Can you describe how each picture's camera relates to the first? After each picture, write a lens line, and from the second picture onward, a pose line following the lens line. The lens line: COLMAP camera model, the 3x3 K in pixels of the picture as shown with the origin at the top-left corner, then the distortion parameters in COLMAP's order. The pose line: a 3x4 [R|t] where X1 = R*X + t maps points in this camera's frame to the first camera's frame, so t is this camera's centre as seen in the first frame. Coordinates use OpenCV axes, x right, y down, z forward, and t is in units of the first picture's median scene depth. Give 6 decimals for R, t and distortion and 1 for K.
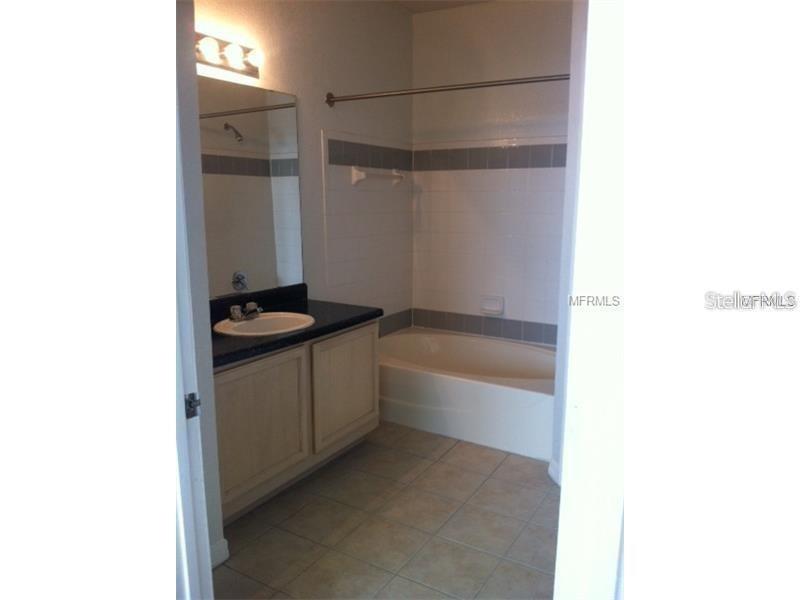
lens RADIAL K [[582.3, 0, 399.4], [0, 582.3, 302.3], [0, 0, 1]] dist [-0.021587, -0.011290]
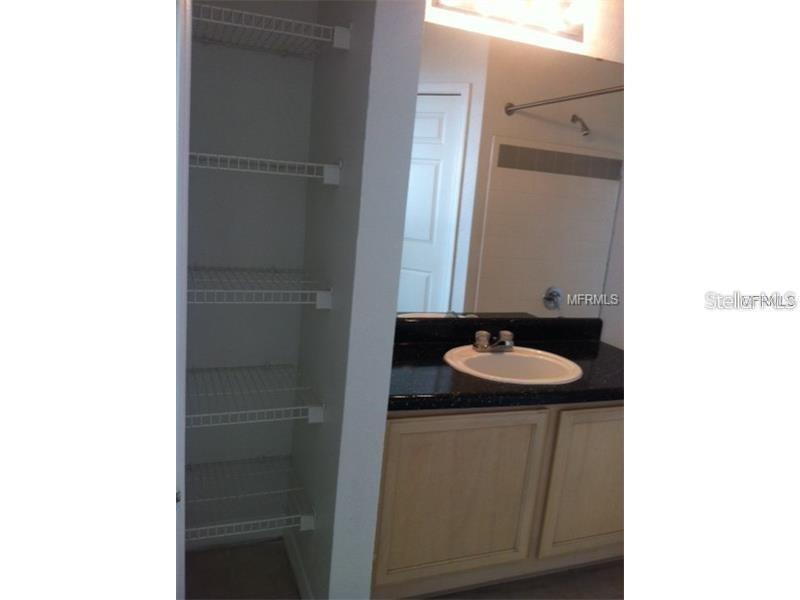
lens RADIAL K [[582.3, 0, 400.3], [0, 582.3, 294.6], [0, 0, 1]] dist [-0.021587, -0.011290]
pose [[0.791505, 0.186762, -0.581928, 0.073323], [-0.203352, 0.978391, 0.037414, -0.047926], [0.576340, 0.088723, 0.812379, 0.298988]]
